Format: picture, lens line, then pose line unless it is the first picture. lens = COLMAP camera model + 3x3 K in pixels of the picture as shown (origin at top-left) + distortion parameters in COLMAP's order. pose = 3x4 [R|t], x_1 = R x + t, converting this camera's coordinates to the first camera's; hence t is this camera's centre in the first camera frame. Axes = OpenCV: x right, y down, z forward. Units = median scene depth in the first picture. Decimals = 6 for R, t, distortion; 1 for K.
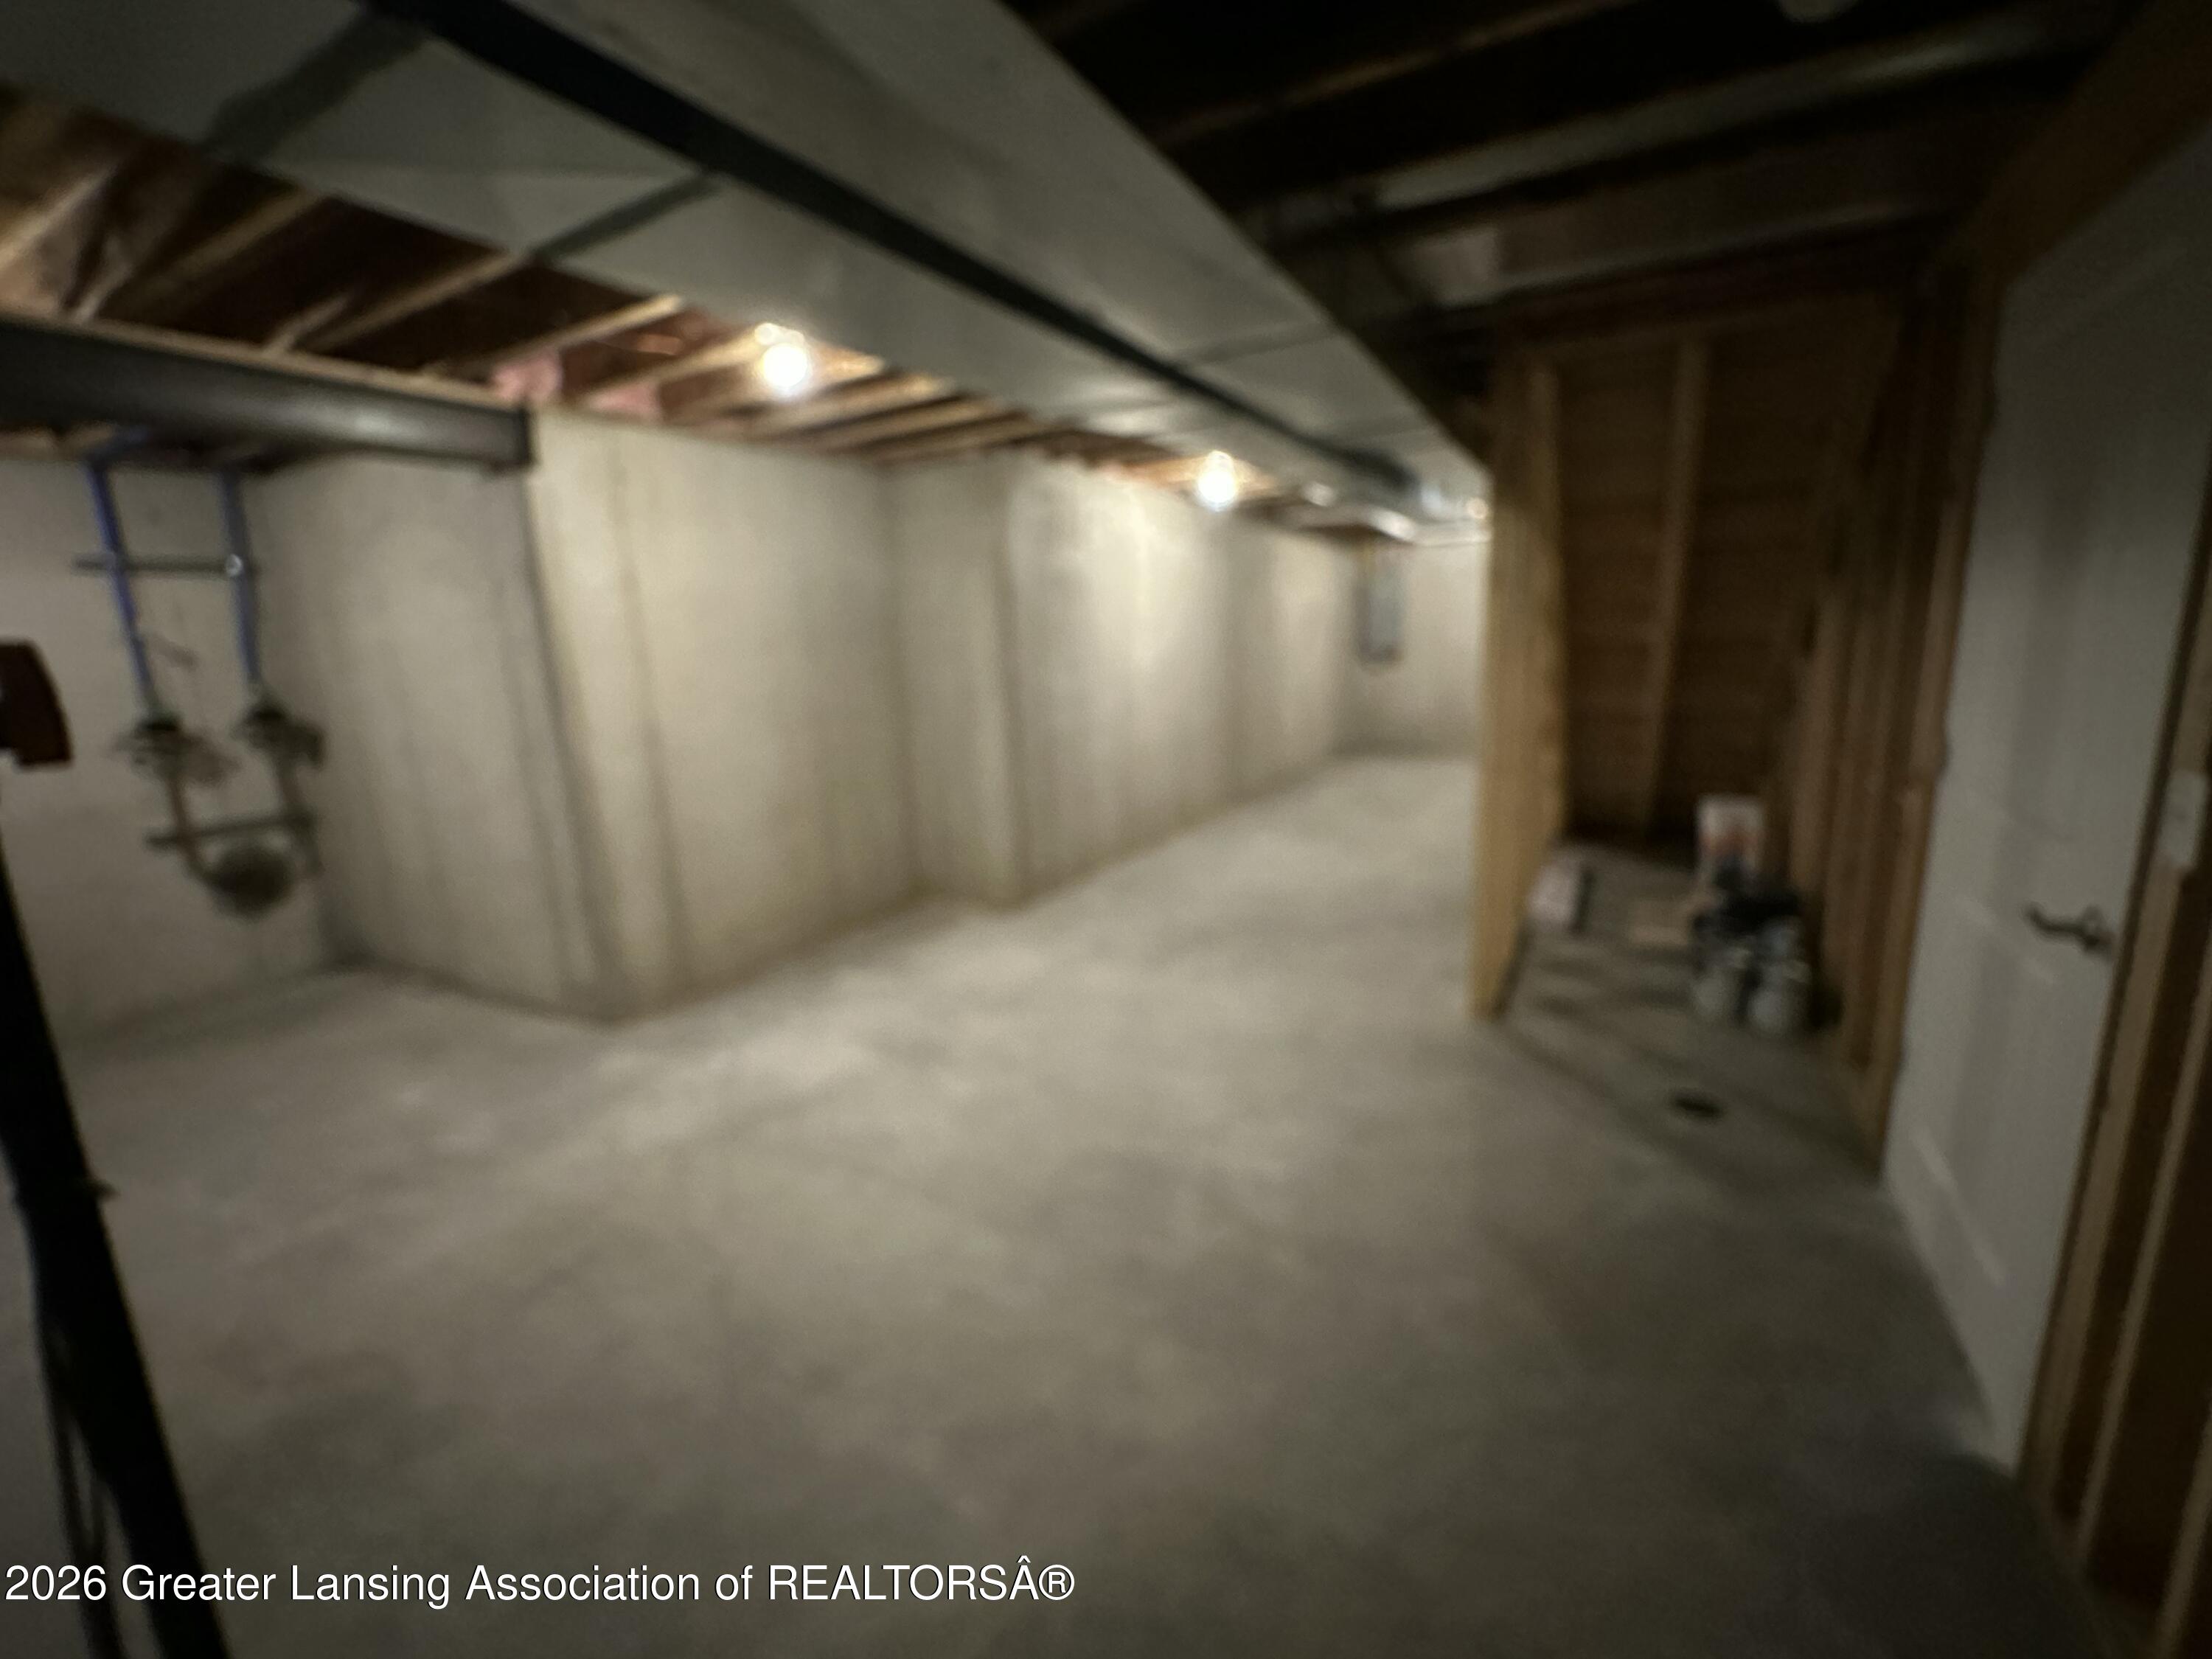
lens RADIAL K [[892.1, 0, 1111.9], [0, 892.1, 824.9], [0, 0, 1]] dist [-0.016429, -0.000306]
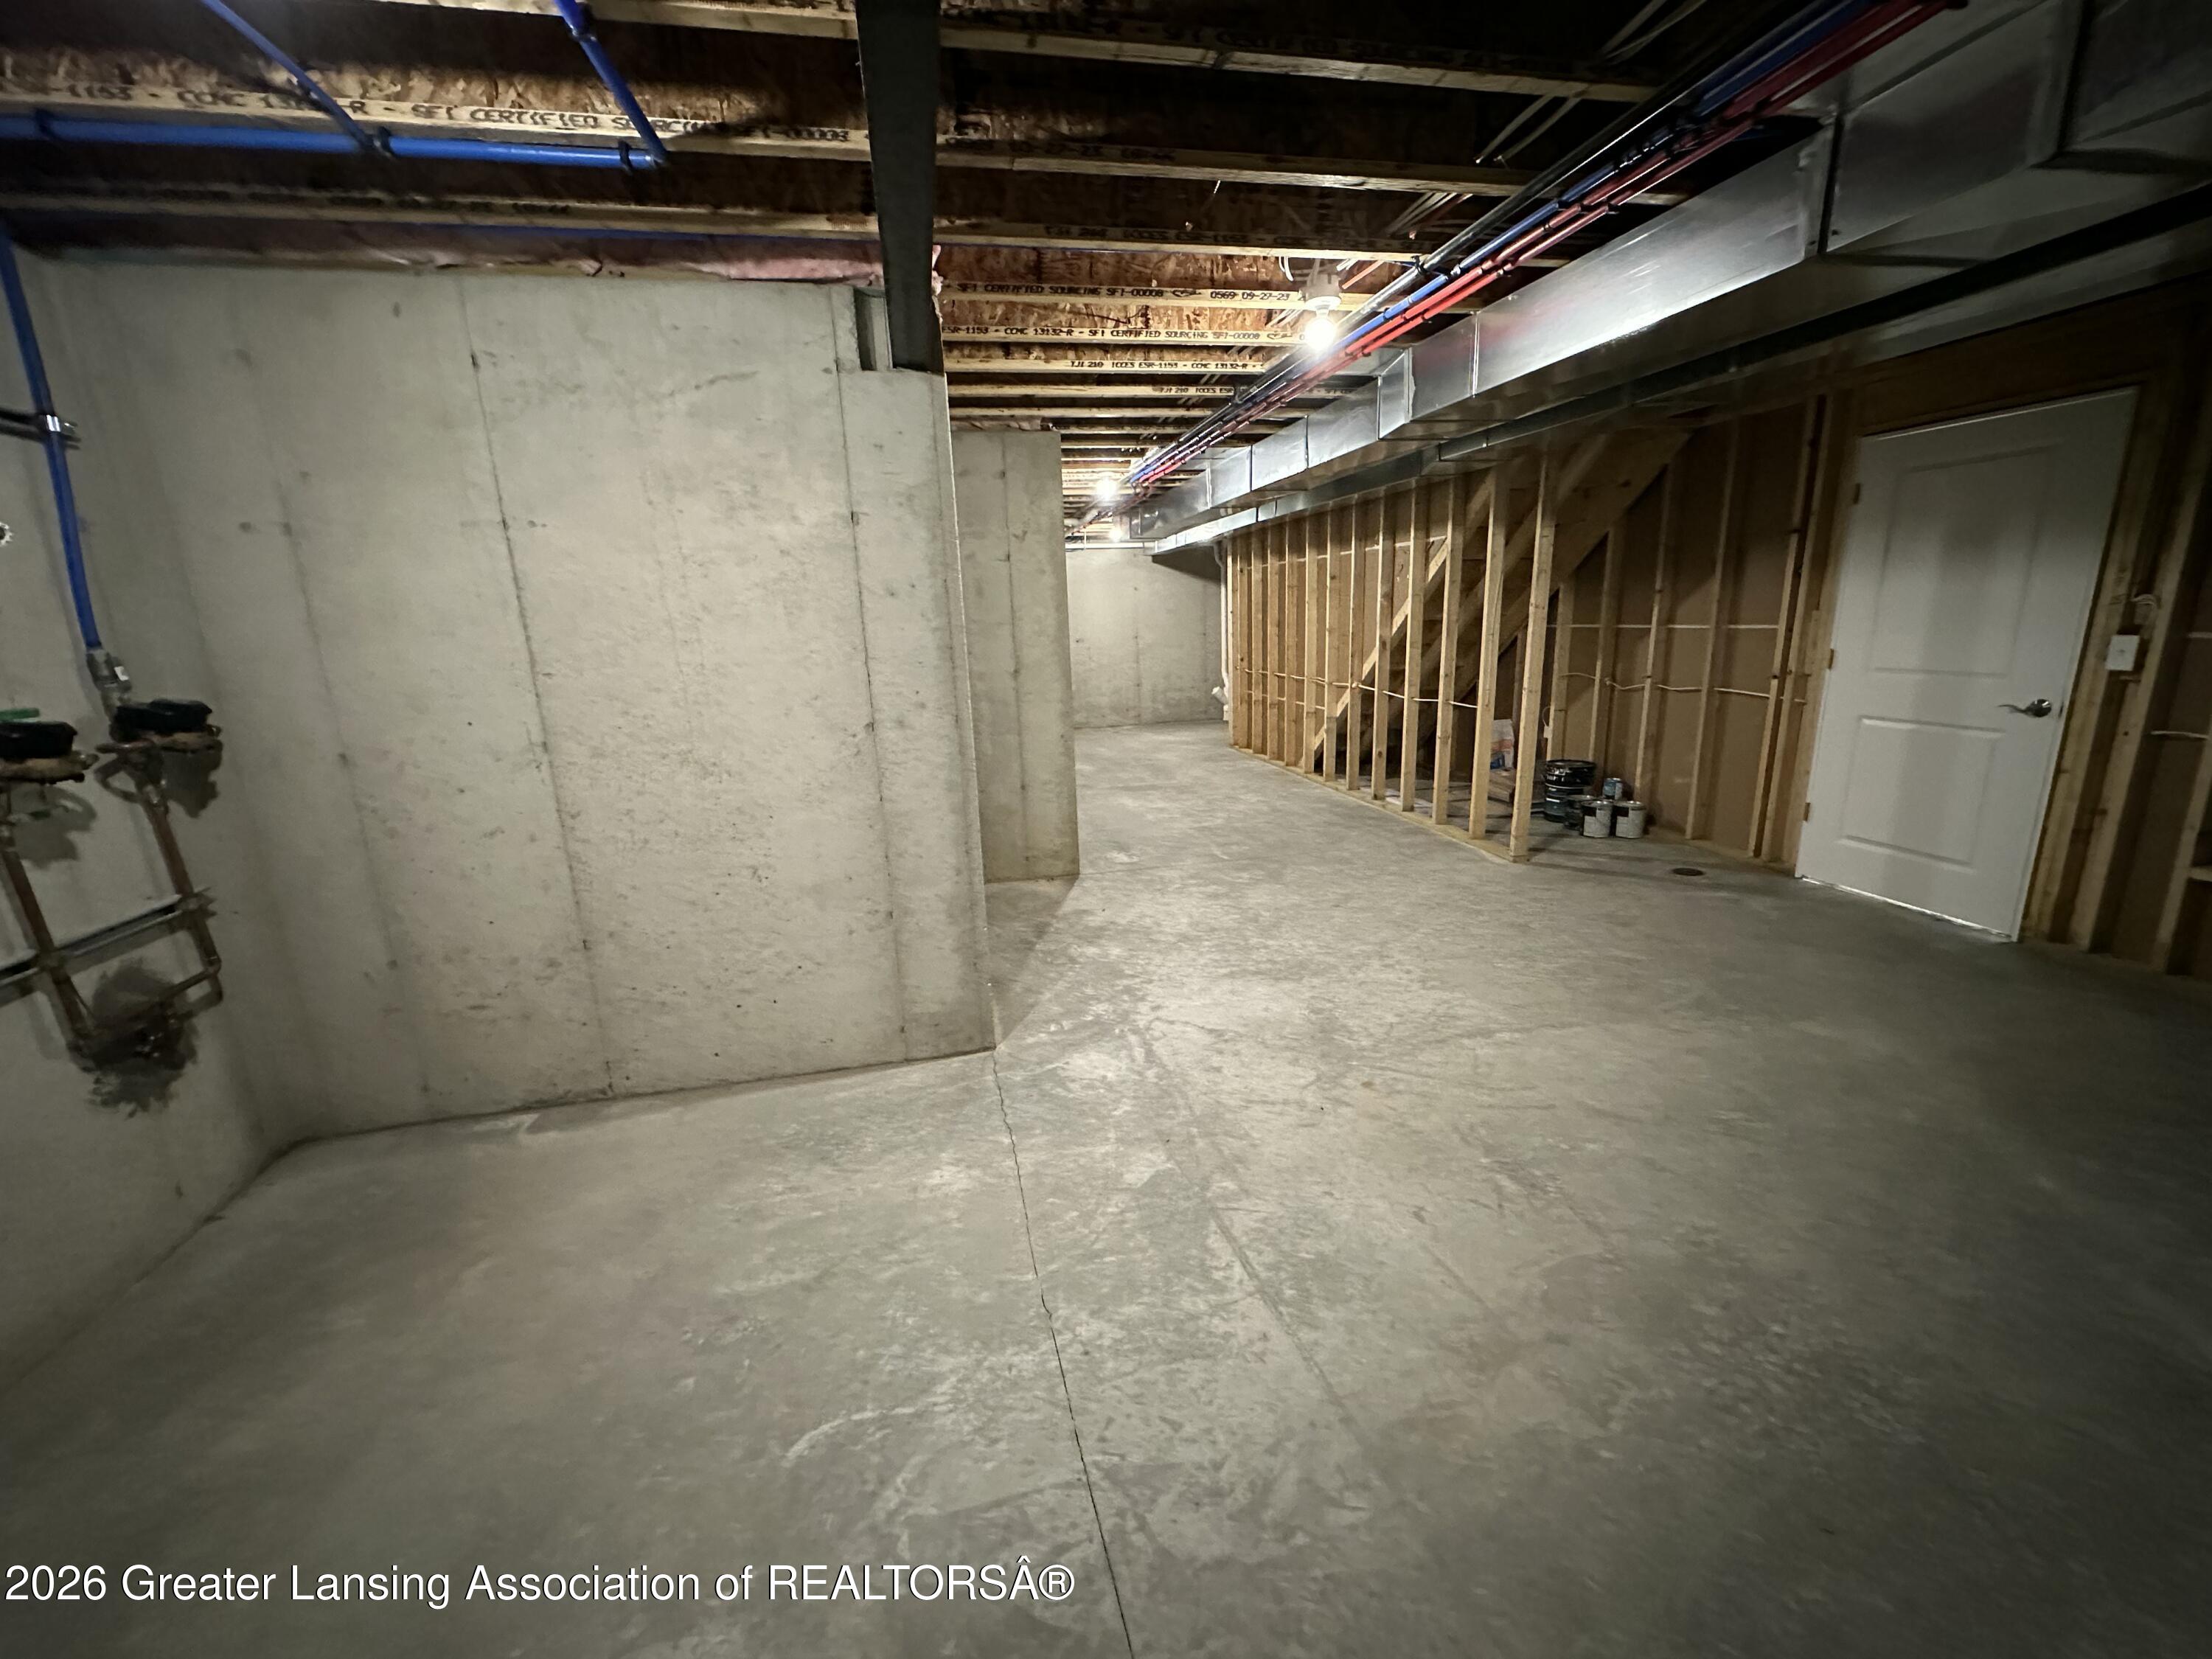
lens RADIAL K [[892.1, 0, 1096.5], [0, 892.1, 823.6], [0, 0, 1]] dist [-0.016429, -0.000306]
pose [[0.779372, -0.139988, 0.610724, -0.859183], [0.135031, 0.989344, 0.054454, -0.014641], [-0.611839, 0.040027, 0.789969, 0.231577]]
